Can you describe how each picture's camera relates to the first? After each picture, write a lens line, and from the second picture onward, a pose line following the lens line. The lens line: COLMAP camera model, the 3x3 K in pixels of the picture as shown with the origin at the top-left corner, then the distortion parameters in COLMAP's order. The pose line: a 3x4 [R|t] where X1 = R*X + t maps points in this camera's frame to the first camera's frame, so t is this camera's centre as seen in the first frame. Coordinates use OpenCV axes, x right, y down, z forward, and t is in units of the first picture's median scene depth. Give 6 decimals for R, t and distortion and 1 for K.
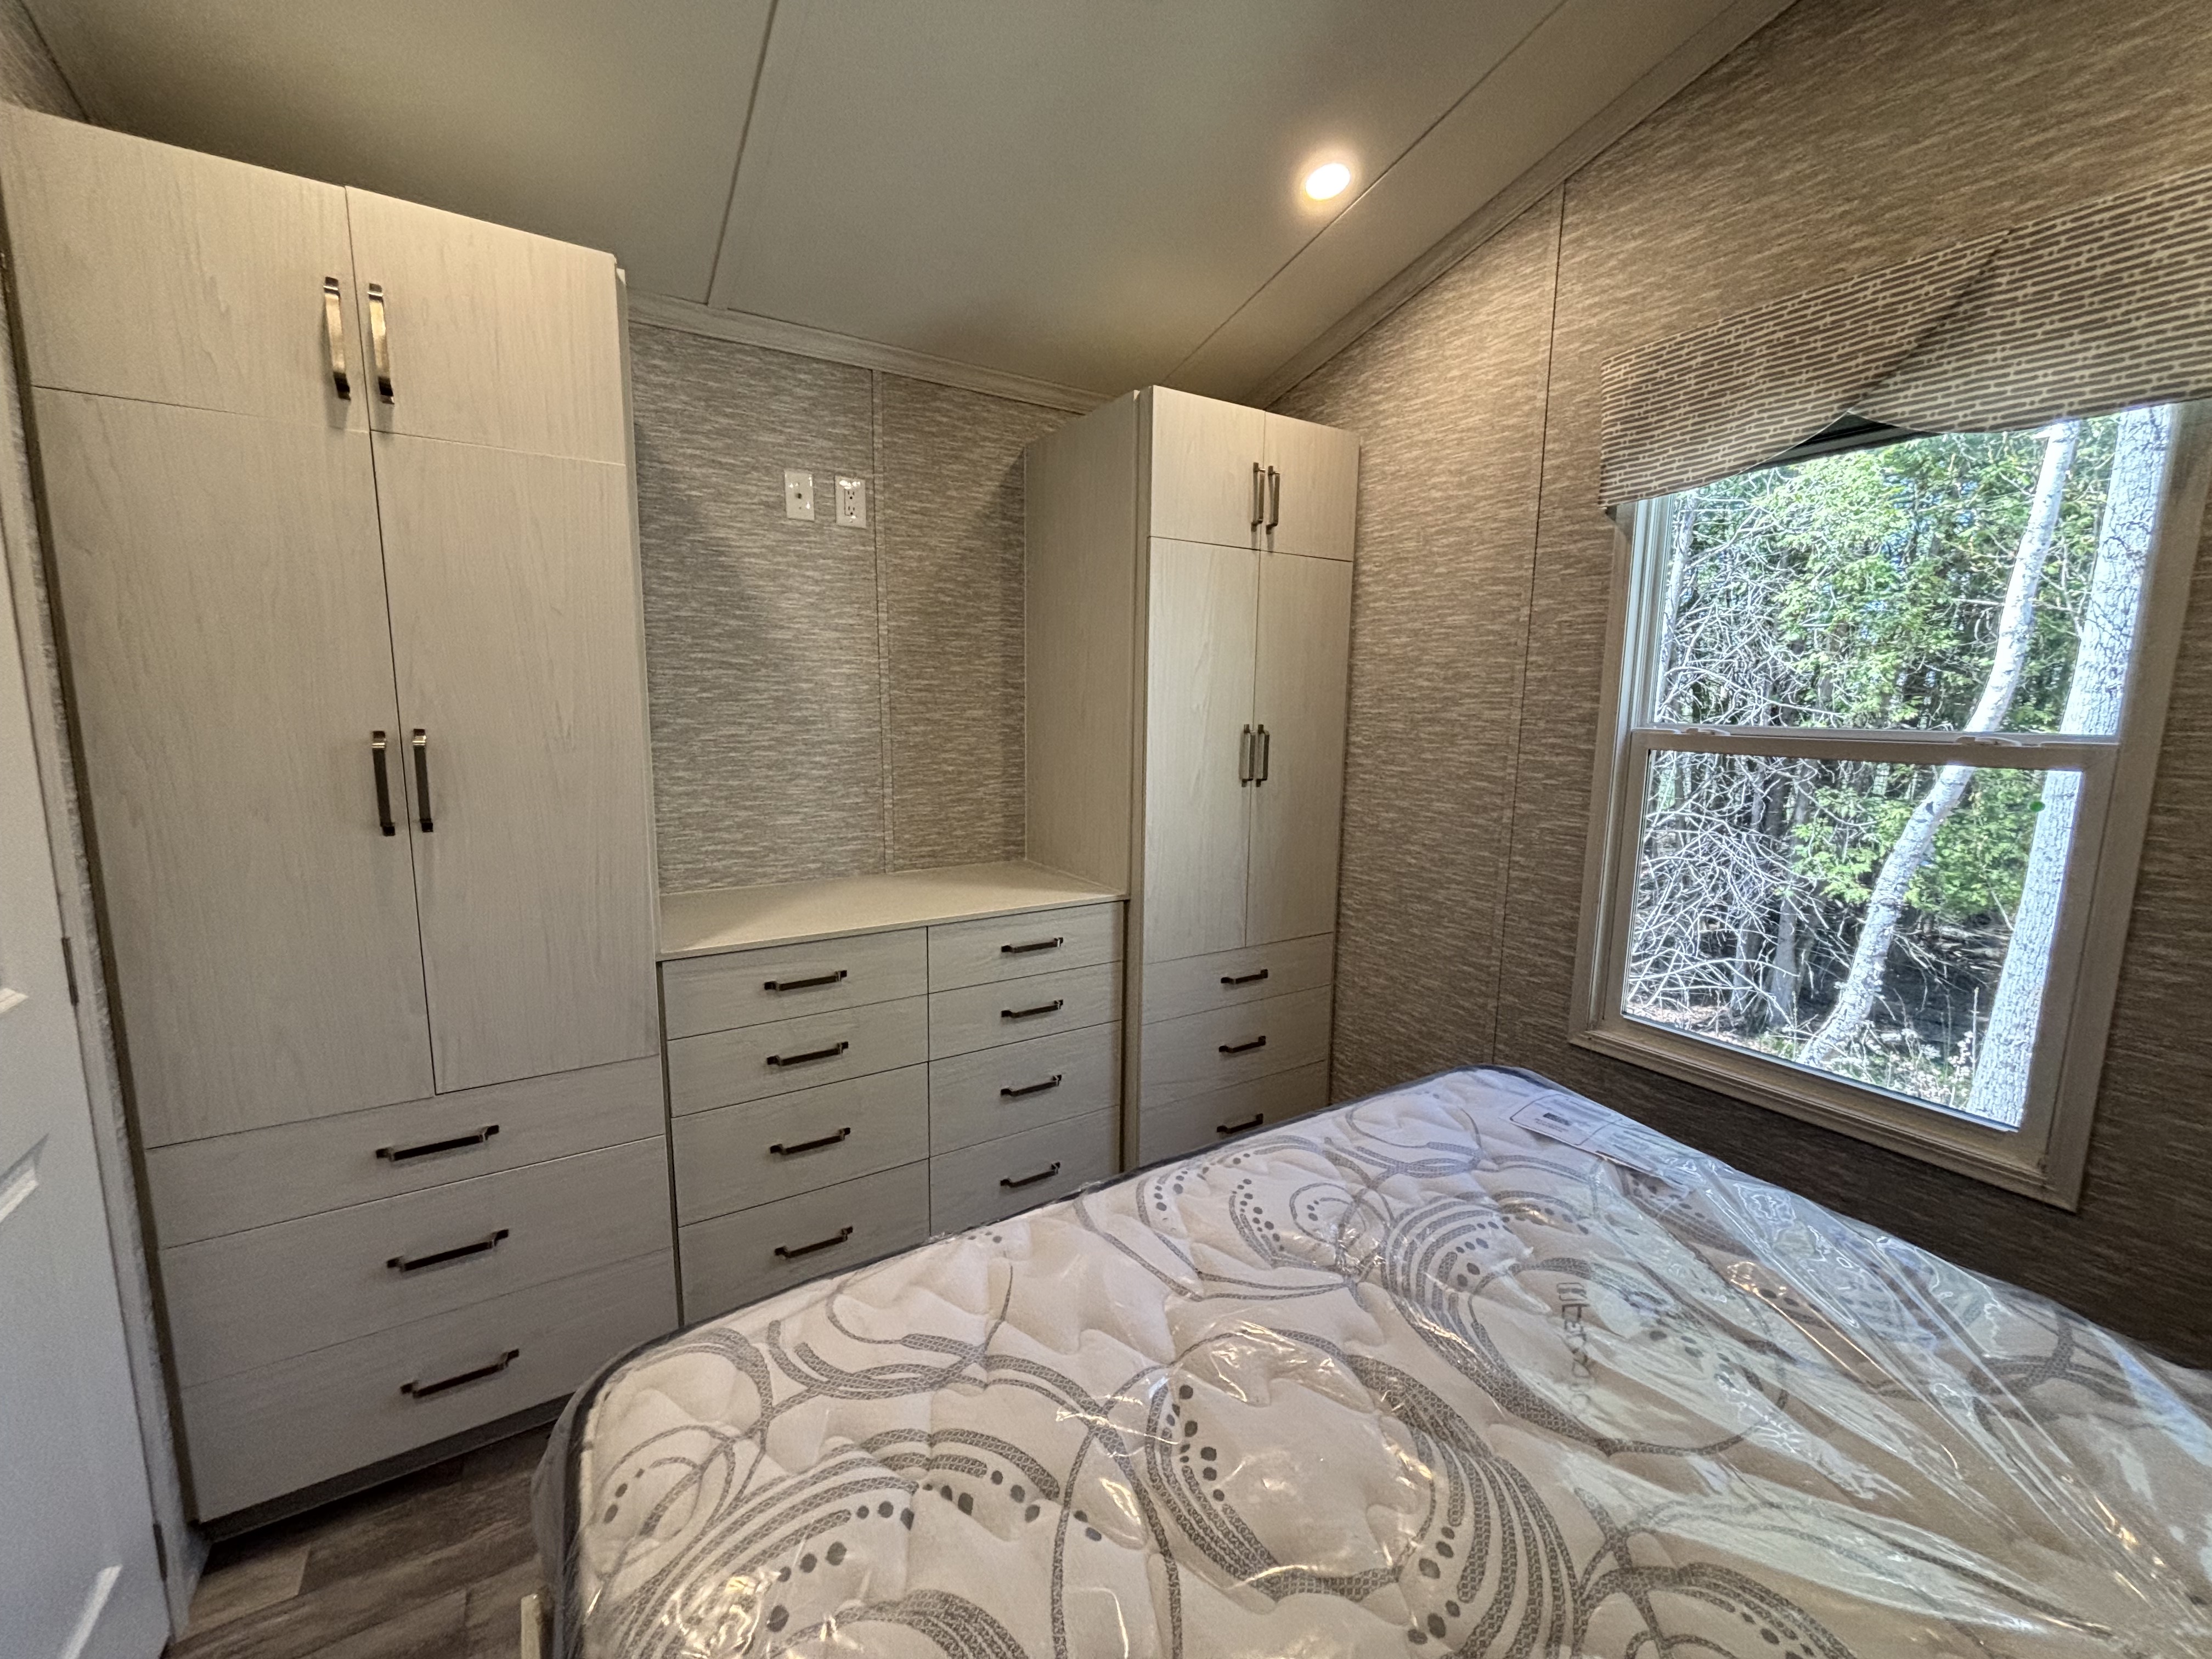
lens RADIAL K [[892.7, 0, 1106.0], [0, 892.7, 829.5], [0, 0, 1]] dist [0.007708, -0.004914]
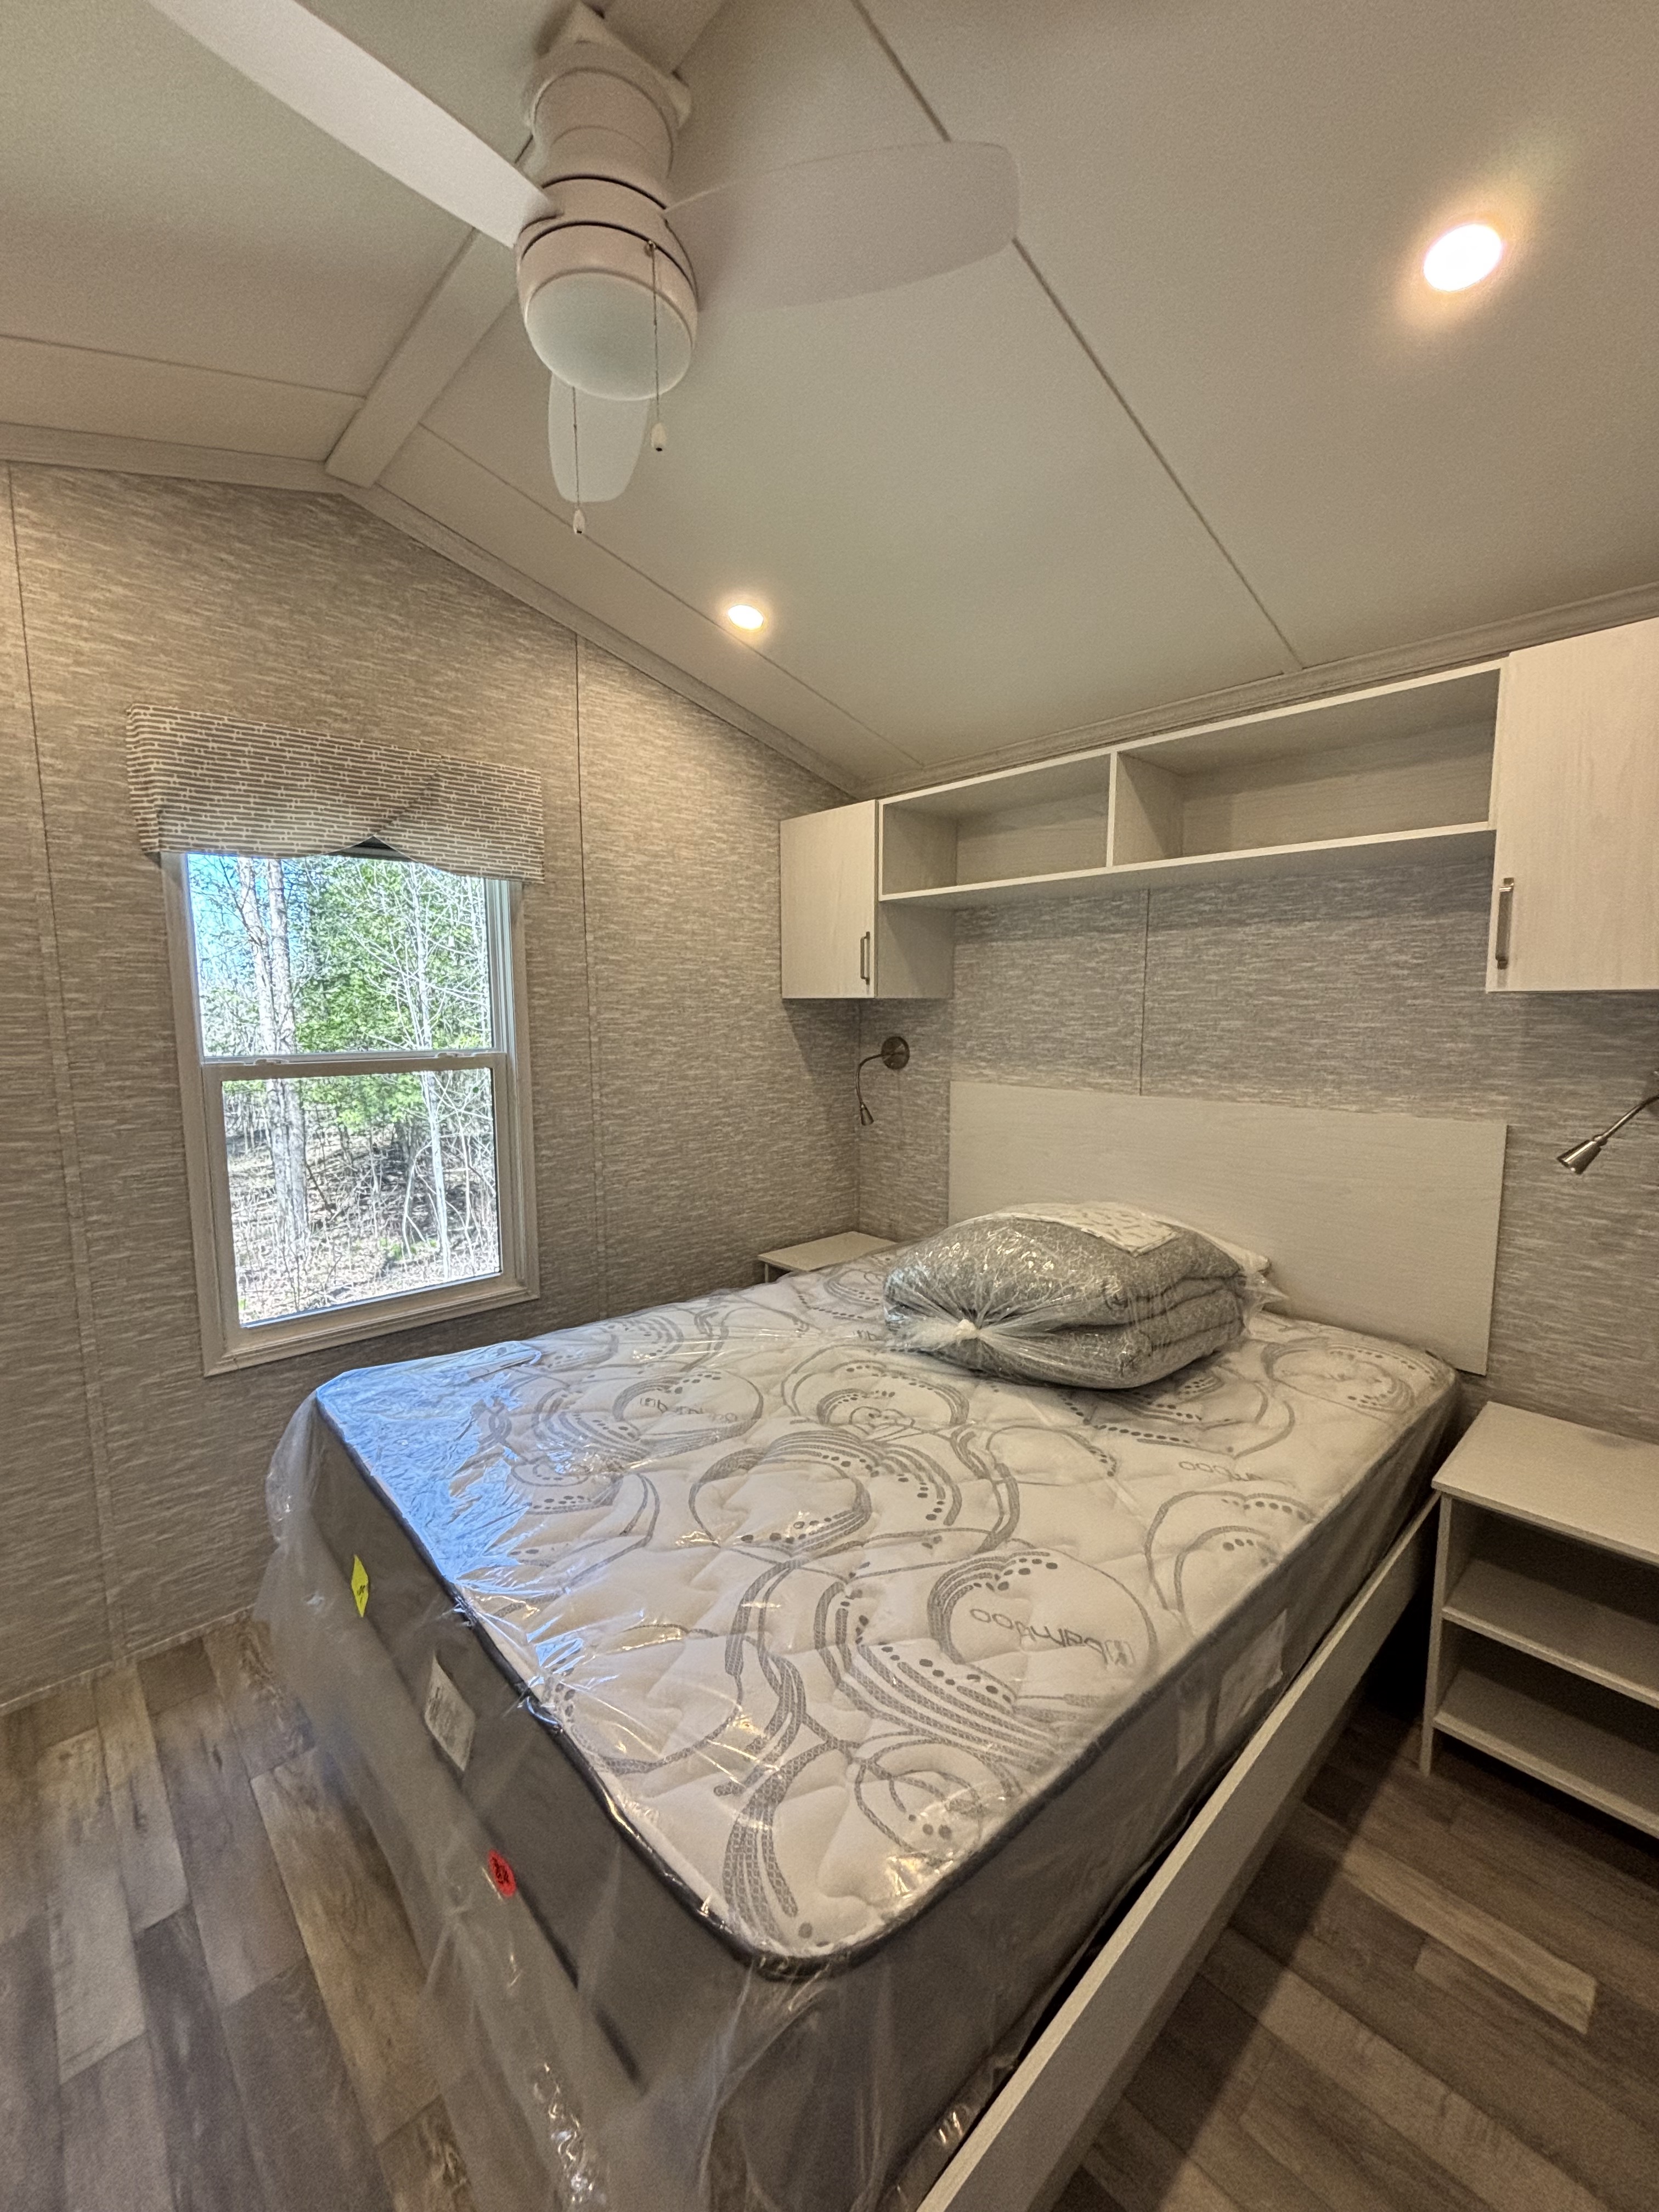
lens RADIAL K [[892.7, 0, 829.5], [0, 892.7, 1106.0], [0, 0, 1]] dist [0.007708, -0.004914]
pose [[-0.179892, -0.125498, 0.975648, -0.769762], [0.139787, 0.978501, 0.151640, -0.159651], [-0.973703, 0.163662, -0.158482, 0.599025]]
